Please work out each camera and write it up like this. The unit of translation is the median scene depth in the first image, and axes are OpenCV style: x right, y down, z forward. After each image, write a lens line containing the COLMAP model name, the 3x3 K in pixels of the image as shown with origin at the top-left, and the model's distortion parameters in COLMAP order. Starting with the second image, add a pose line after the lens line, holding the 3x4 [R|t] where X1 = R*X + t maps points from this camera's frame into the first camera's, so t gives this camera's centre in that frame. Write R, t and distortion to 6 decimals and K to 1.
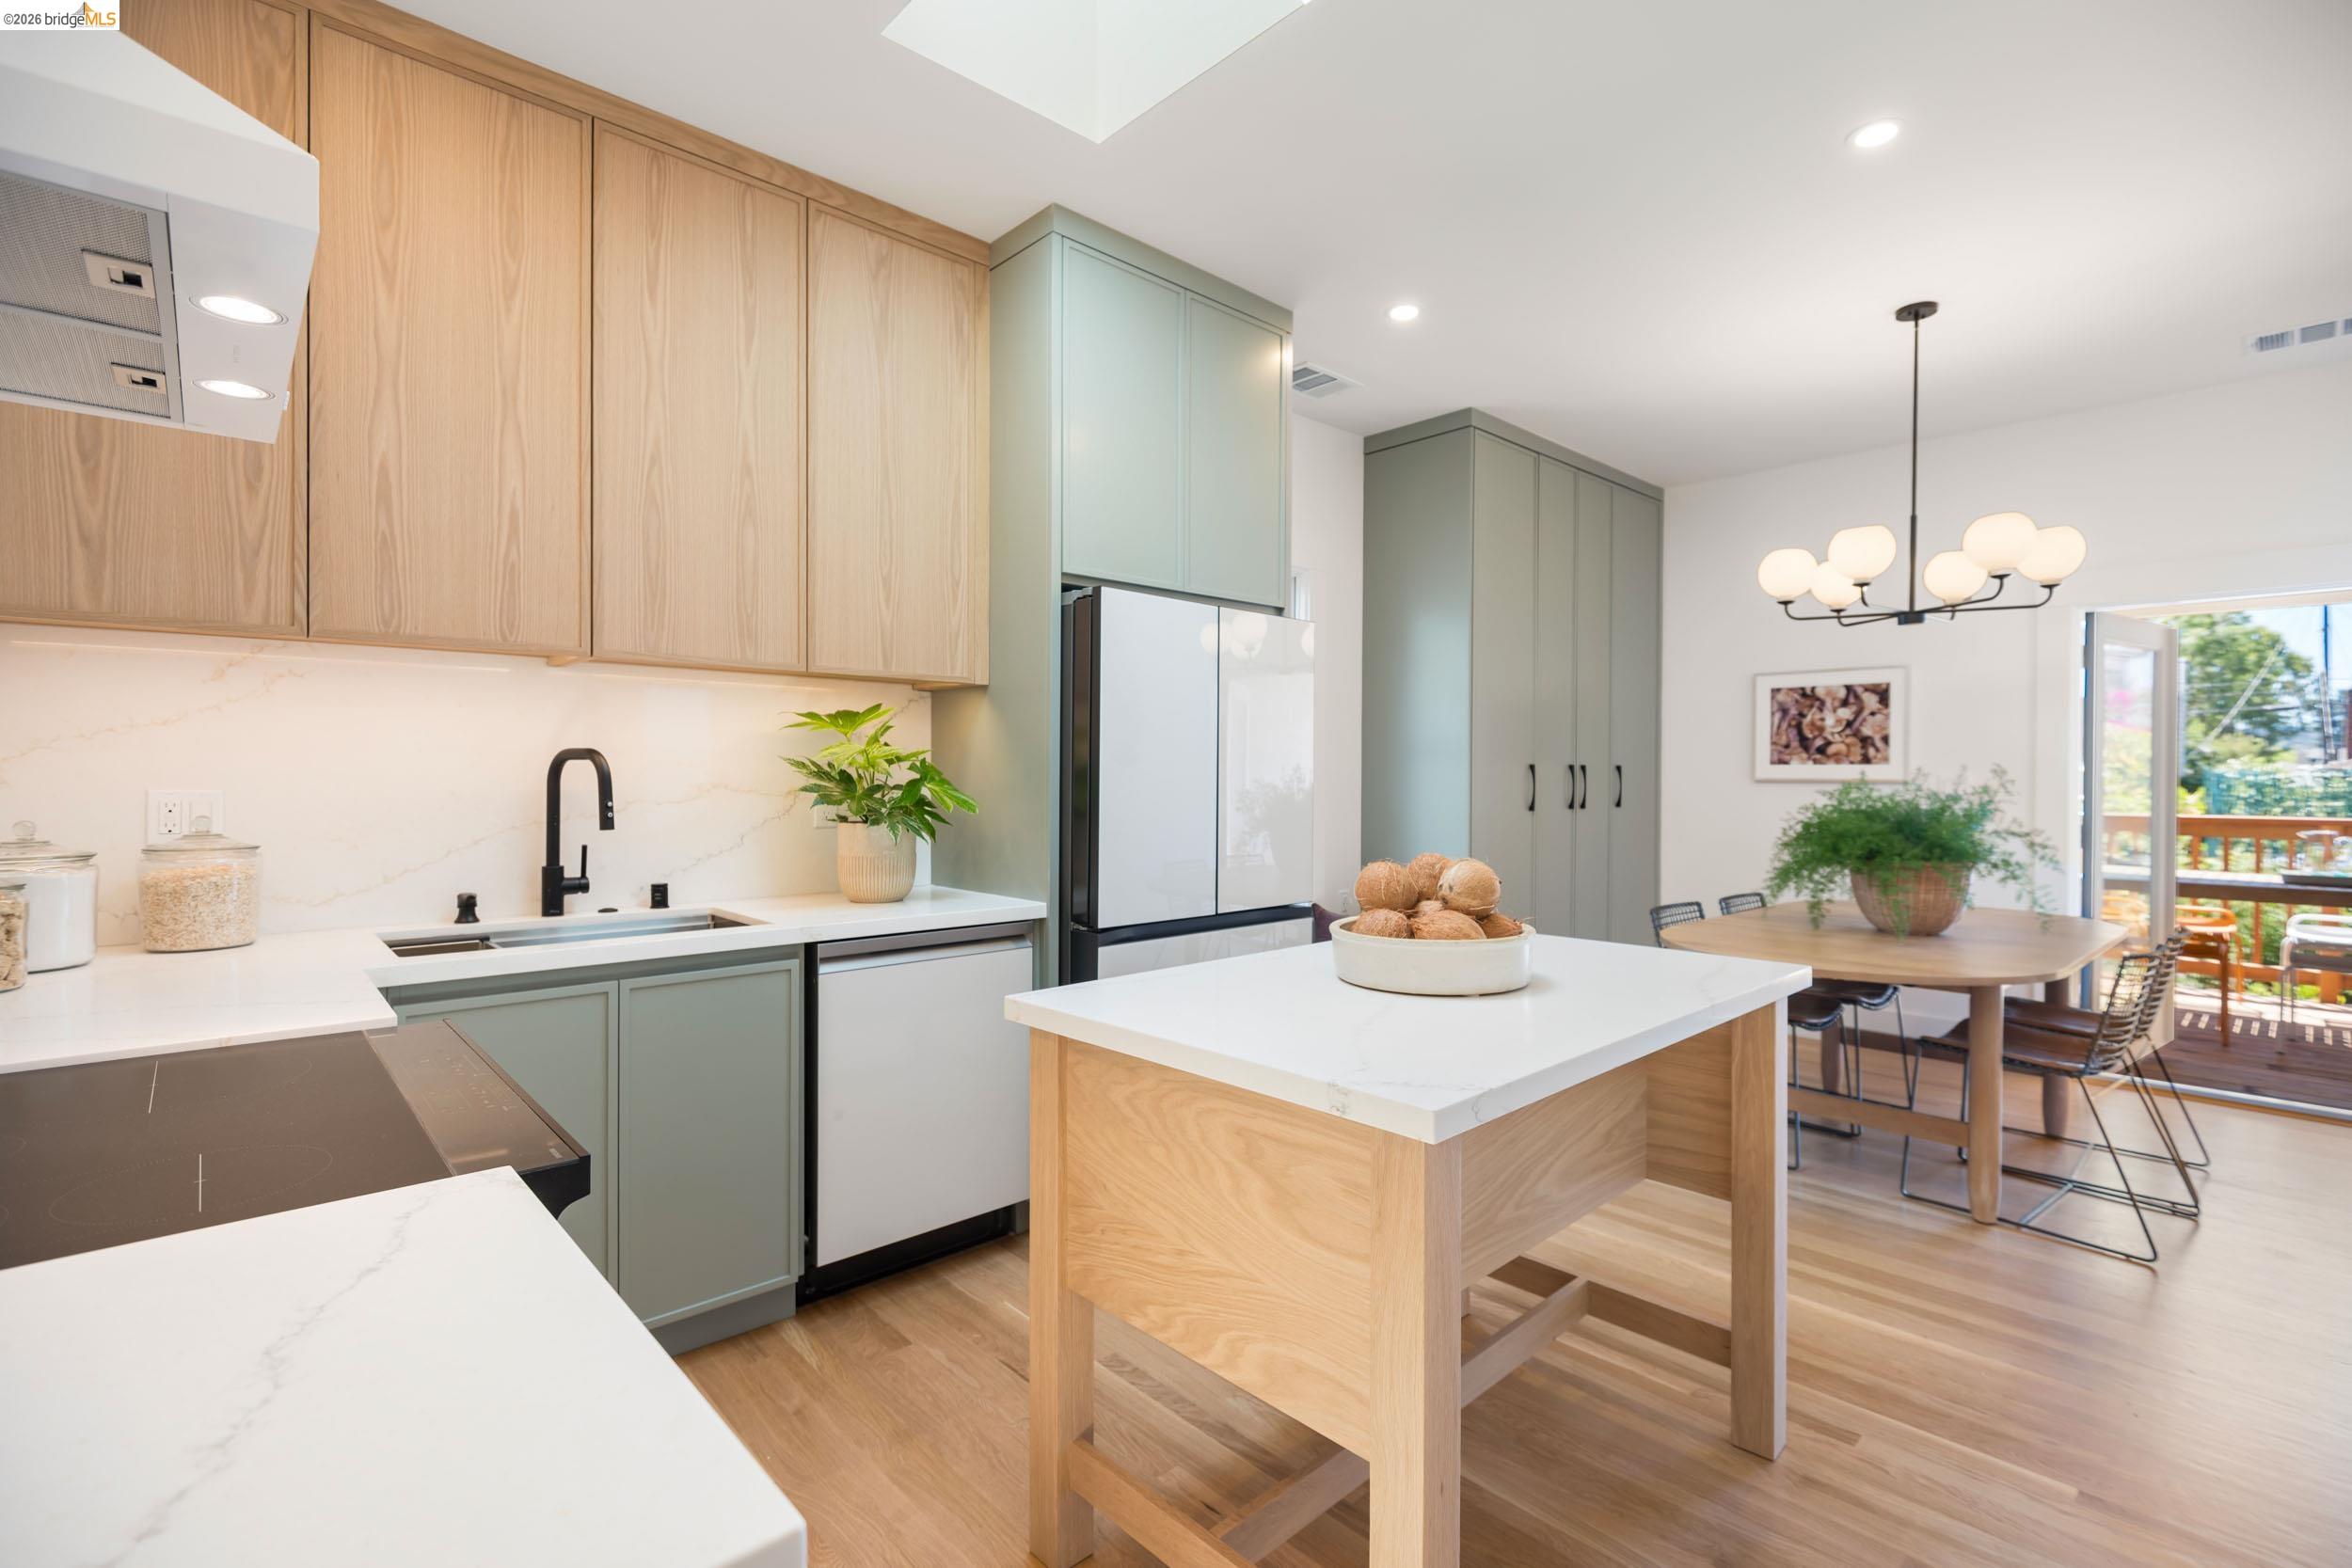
lens RADIAL K [[1070.4, 0, 1184.9], [0, 1070.4, 795.9], [0, 0, 1]] dist [0.009624, -0.010376]
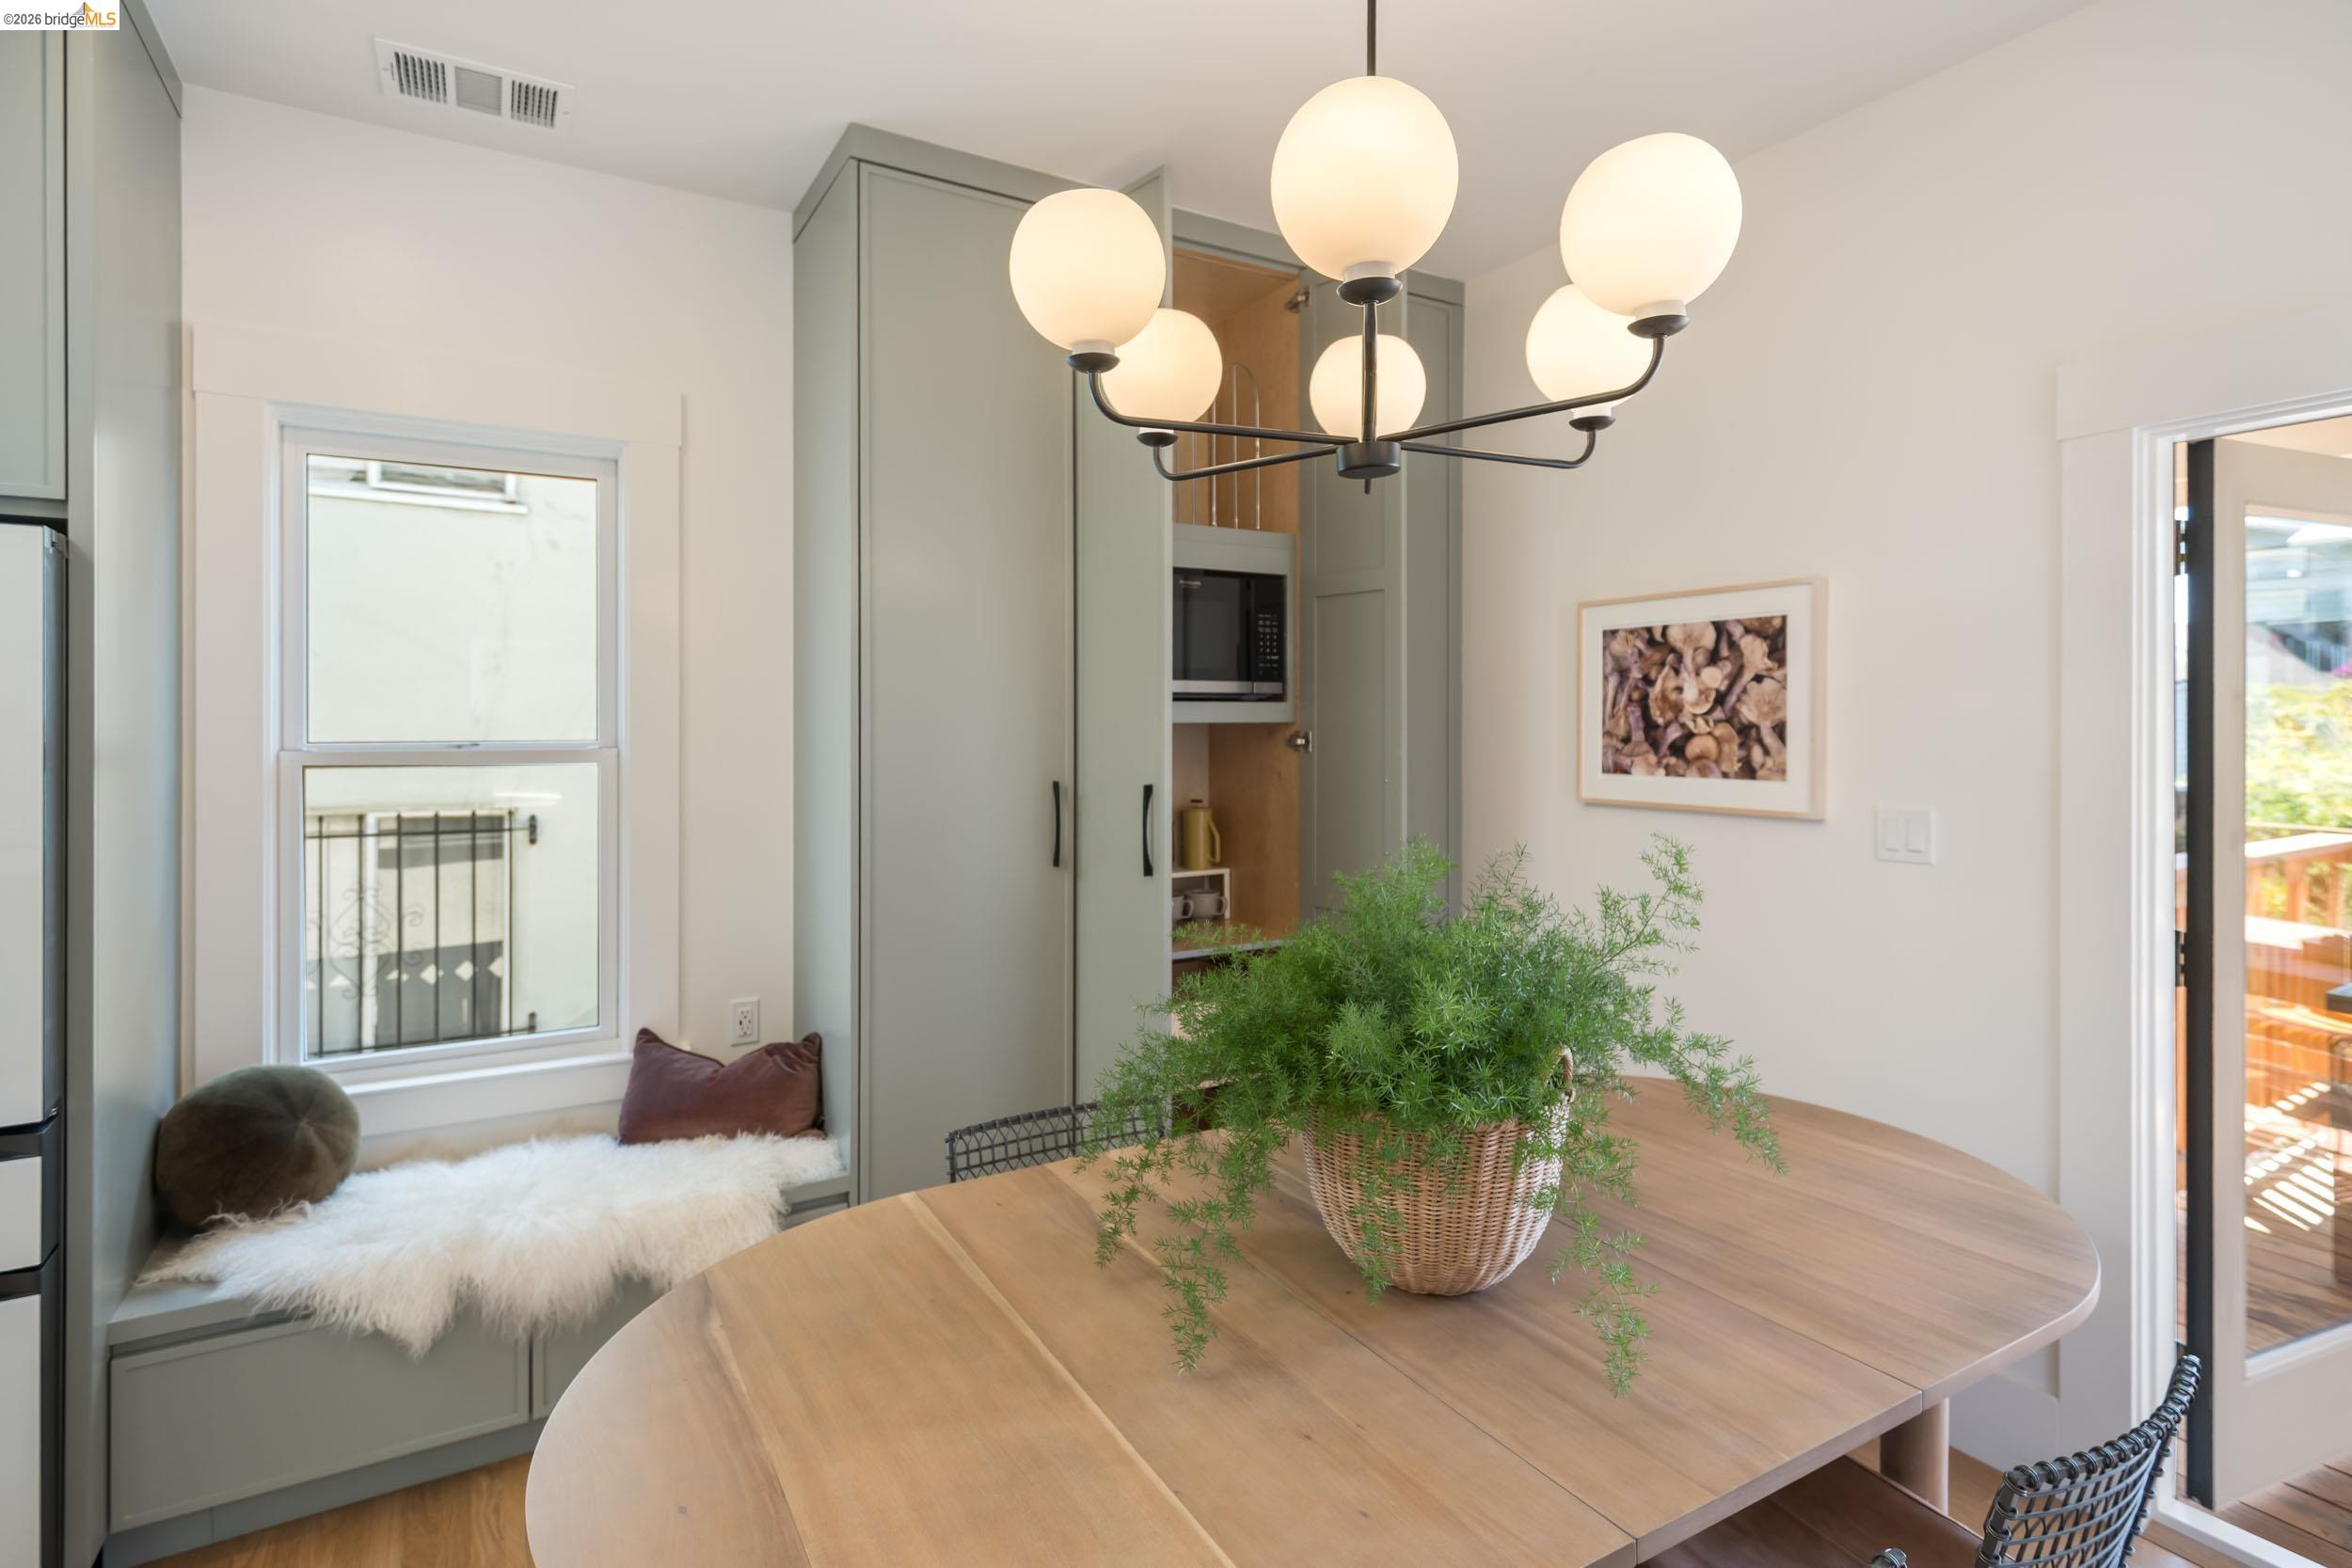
lens RADIAL K [[1169.5, 0, 1177.3], [0, 1169.5, 744.5], [0, 0, 1]] dist [0.000762, 0.000184]
pose [[0.977760, 0.000172, -0.209725, 0.480955], [-0.001421, 0.999982, -0.005804, -0.041567], [0.209720, 0.005973, 0.977743, 0.404985]]
